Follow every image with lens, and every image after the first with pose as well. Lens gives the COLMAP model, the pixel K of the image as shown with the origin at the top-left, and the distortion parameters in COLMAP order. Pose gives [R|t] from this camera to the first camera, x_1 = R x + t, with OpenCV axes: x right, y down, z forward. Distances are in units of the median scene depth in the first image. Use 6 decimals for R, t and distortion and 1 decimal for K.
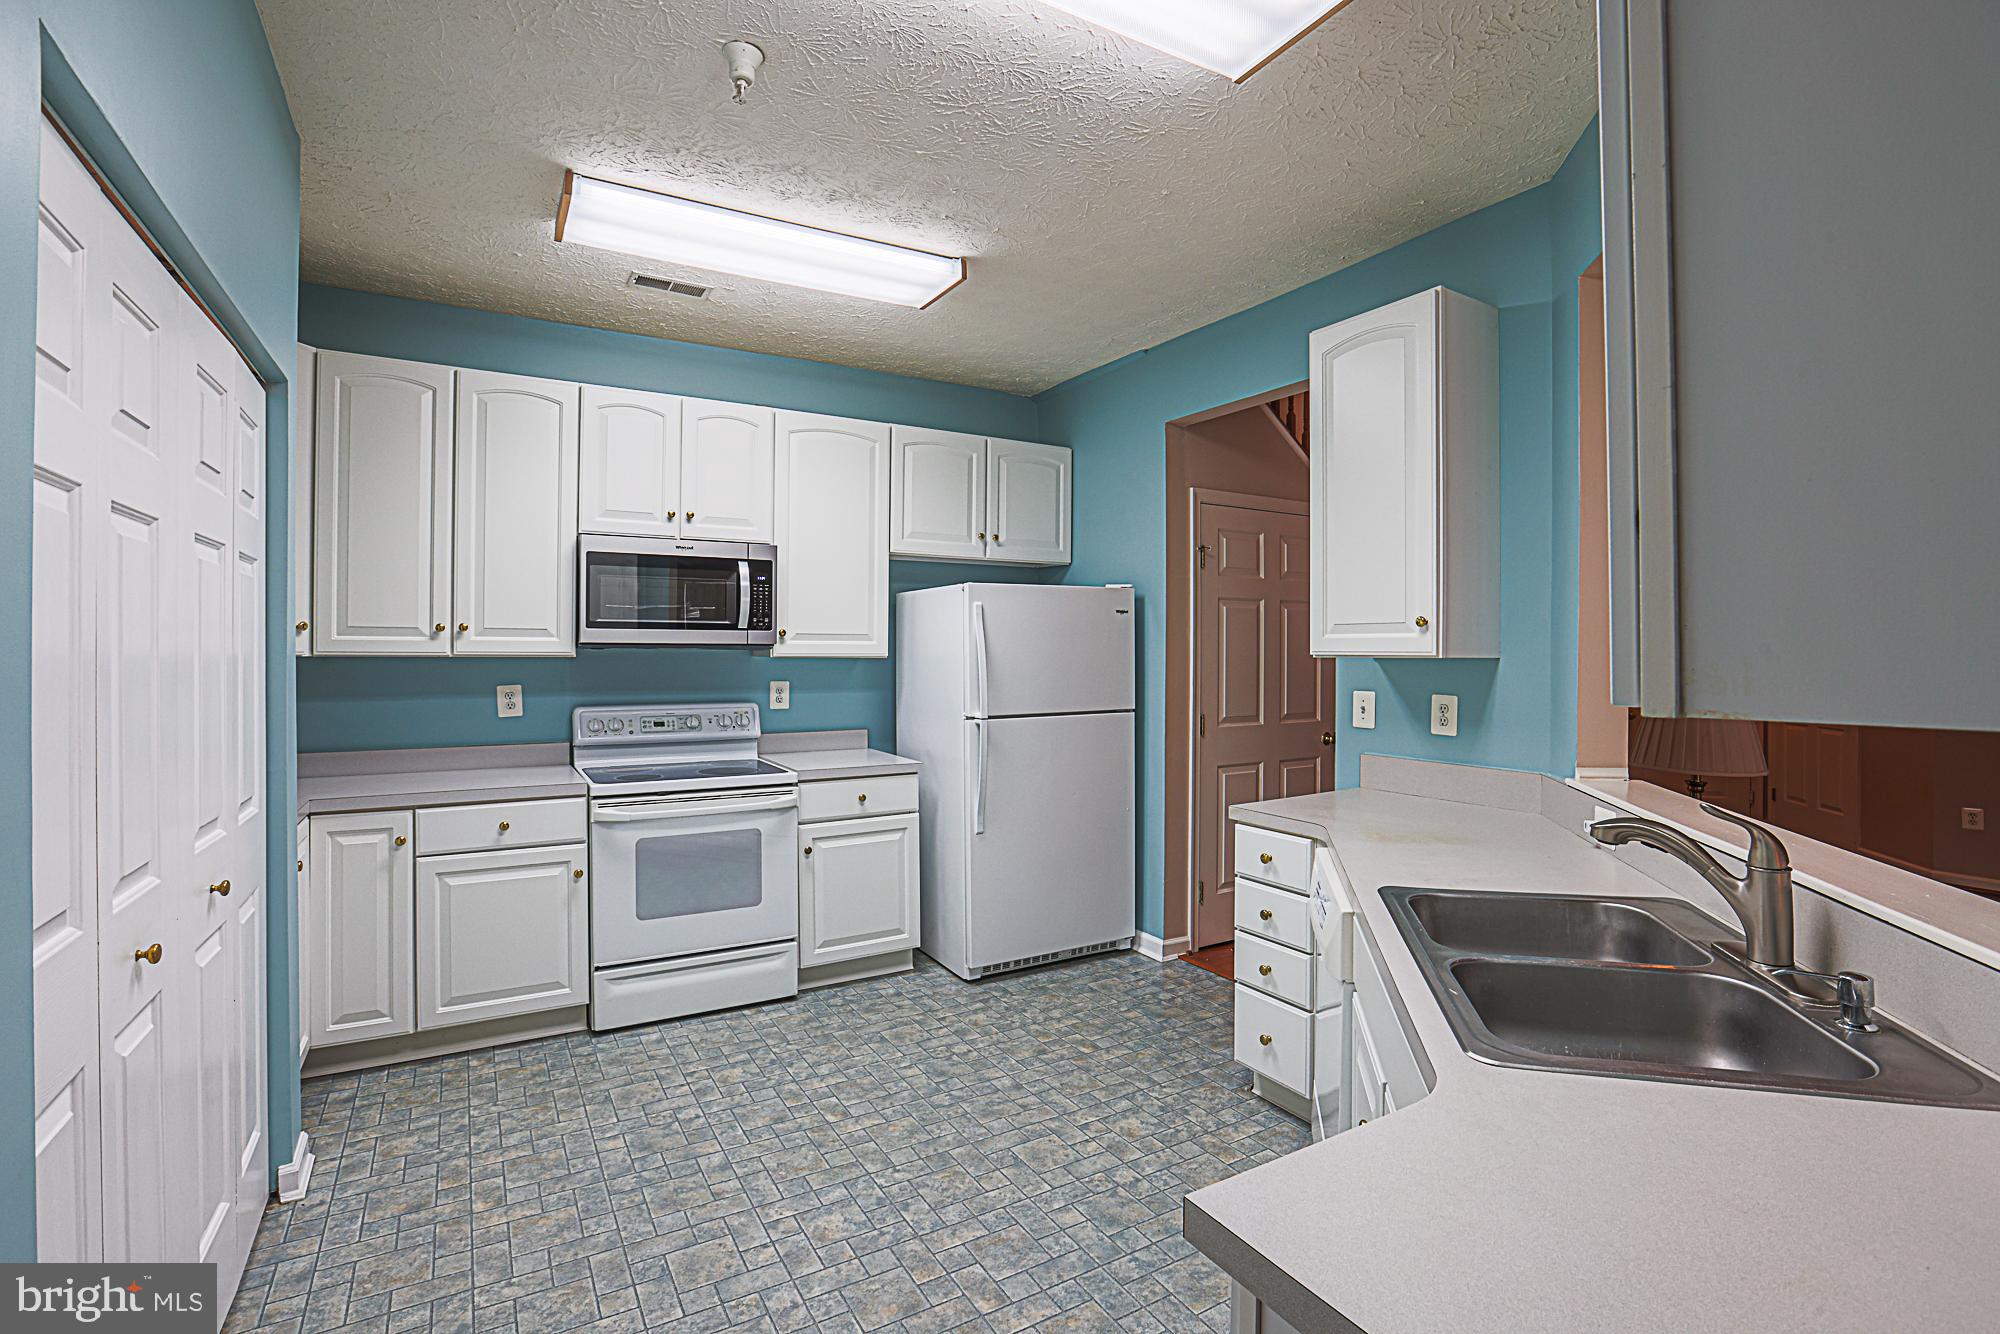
lens RADIAL K [[922.8, 0, 1012.2], [0, 922.8, 635.0], [0, 0, 1]] dist [-0.036621, 0.000427]
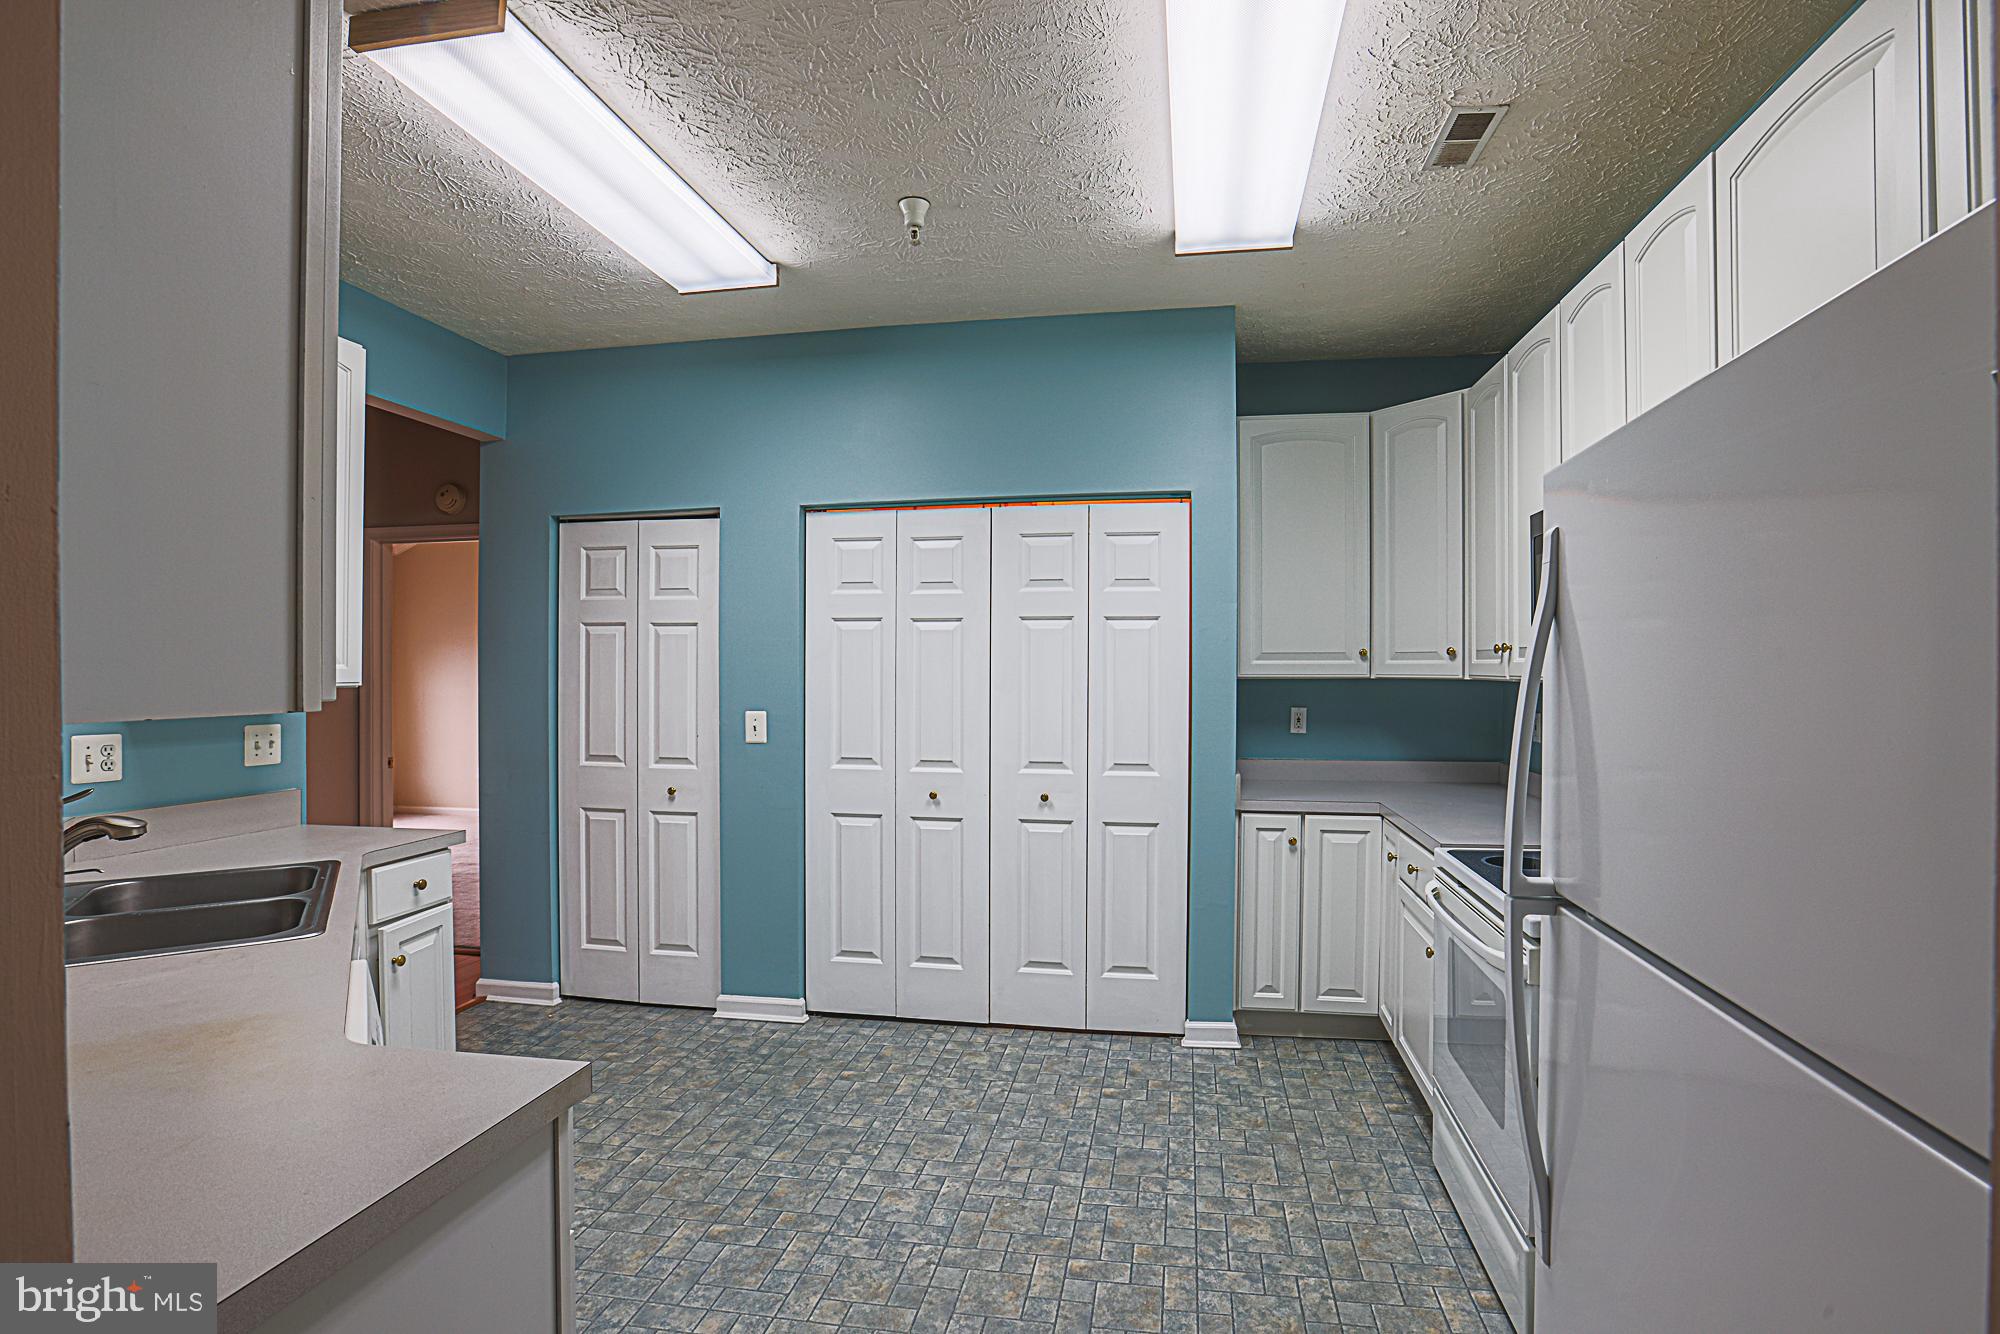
lens RADIAL K [[942.1, 0, 1045.2], [0, 942.1, 661.6], [0, 0, 1]] dist [-0.056510, 0.025282]
pose [[-0.632793, -0.005841, -0.774299, 0.394927], [0.015491, 0.999676, -0.020201, 0.017367], [0.774166, -0.024777, -0.632498, 1.330121]]
